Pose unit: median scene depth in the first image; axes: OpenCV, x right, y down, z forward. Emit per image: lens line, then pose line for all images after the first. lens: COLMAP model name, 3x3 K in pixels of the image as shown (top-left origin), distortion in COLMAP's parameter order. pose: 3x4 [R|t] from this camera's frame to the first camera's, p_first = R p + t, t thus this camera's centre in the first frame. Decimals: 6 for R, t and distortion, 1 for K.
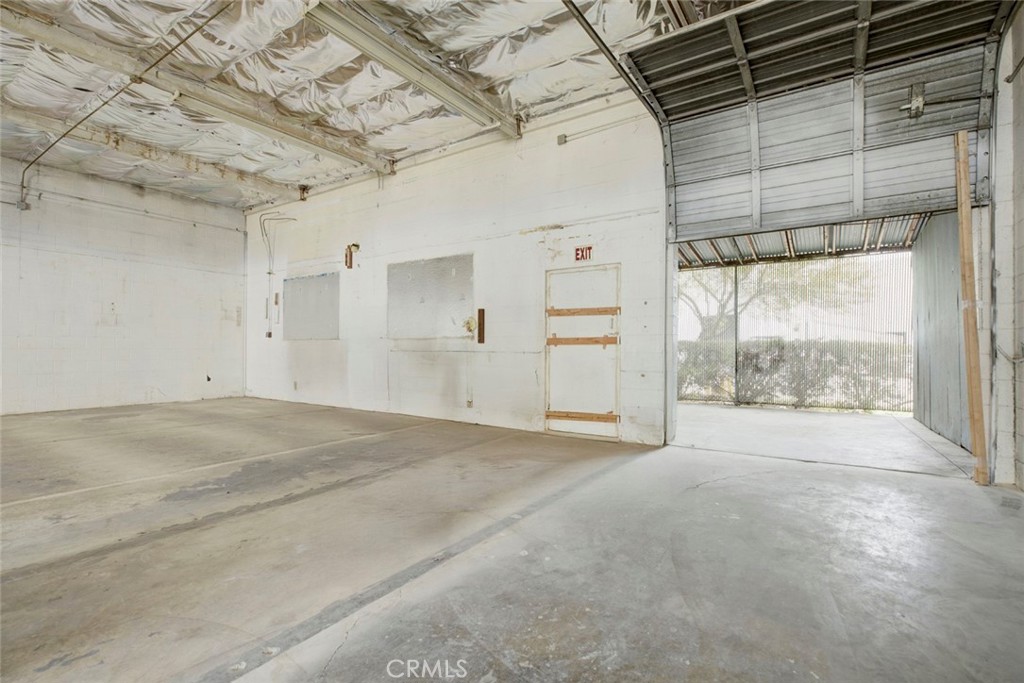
lens RADIAL K [[475.4, 0, 512.0], [0, 475.4, 341.5], [0, 0, 1]] dist [0.003620, -0.000045]
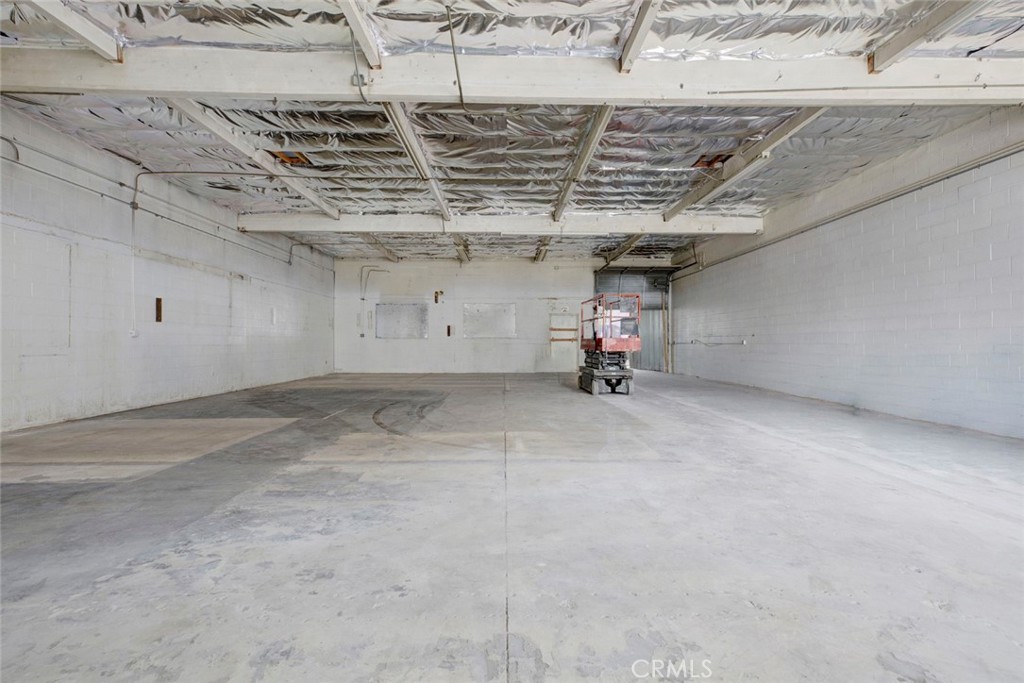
lens RADIAL K [[486.5, 0, 512.0], [0, 486.5, 341.5], [0, 0, 1]] dist [0.005836, 0.001049]
pose [[0.841058, -0.002664, 0.540938, -1.780245], [-0.002838, 0.999952, 0.009337, -0.018767], [-0.540937, -0.009388, 0.841011, -1.353041]]
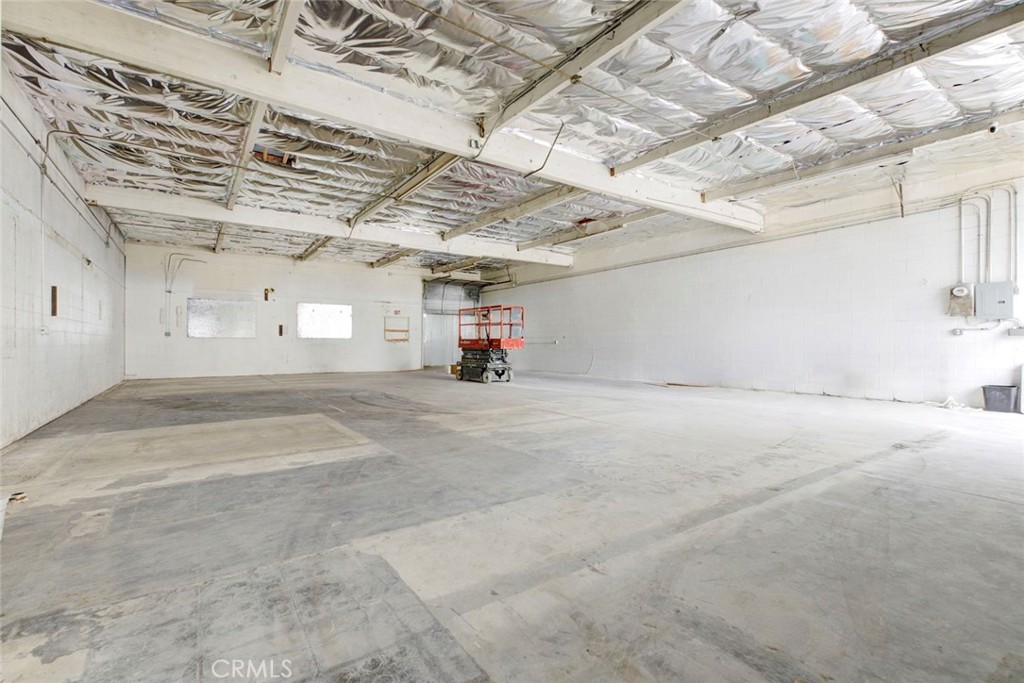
lens RADIAL K [[475.4, 0, 512.0], [0, 475.4, 341.5], [0, 0, 1]] dist [0.003620, -0.000045]
pose [[0.385887, -0.000439, 0.922546, -2.584773], [-0.009531, 0.999945, 0.004462, -0.013407], [-0.922497, -0.010515, 0.385861, -0.974046]]
